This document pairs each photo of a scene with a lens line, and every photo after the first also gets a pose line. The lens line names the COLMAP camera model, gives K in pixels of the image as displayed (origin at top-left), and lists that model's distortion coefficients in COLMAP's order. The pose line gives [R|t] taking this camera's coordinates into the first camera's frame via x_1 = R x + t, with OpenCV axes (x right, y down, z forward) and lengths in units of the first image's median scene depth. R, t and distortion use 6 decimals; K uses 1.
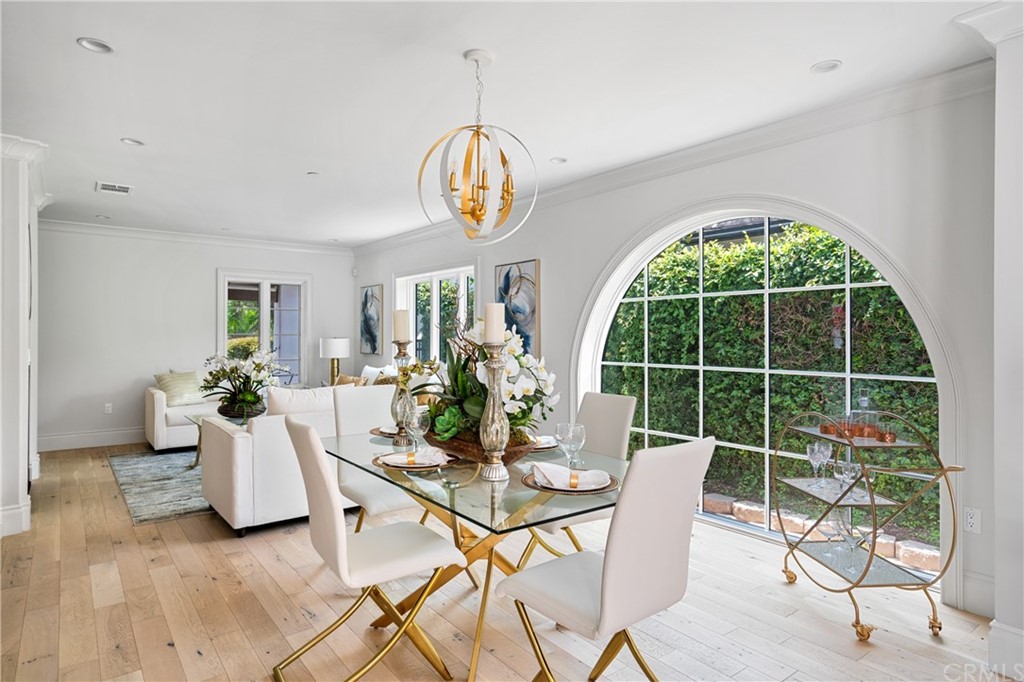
lens RADIAL K [[567.6, 0, 512.0], [0, 567.6, 341.0], [0, 0, 1]] dist [-0.000122, 0.039965]
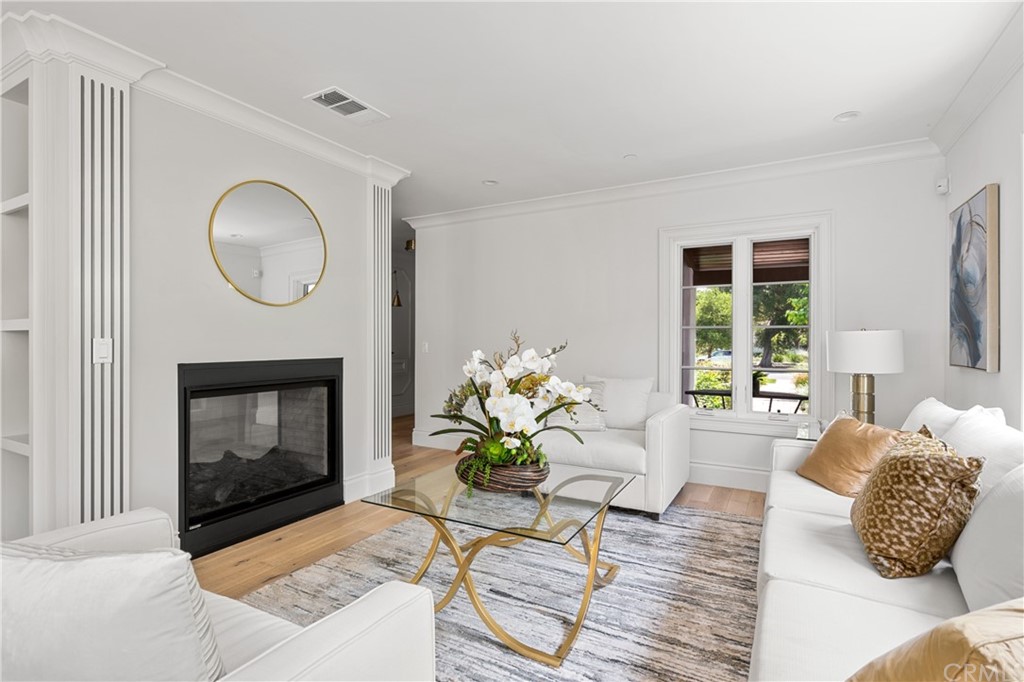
lens RADIAL K [[492.7, 0, 512.0], [0, 492.7, 341.0], [0, 0, 1]] dist [0.000782, 0.023163]
pose [[0.385858, -0.004898, -0.922545, -0.047094], [-0.003274, 0.999972, -0.006678, 0.006847], [0.922553, 0.005597, 0.385831, 0.576988]]
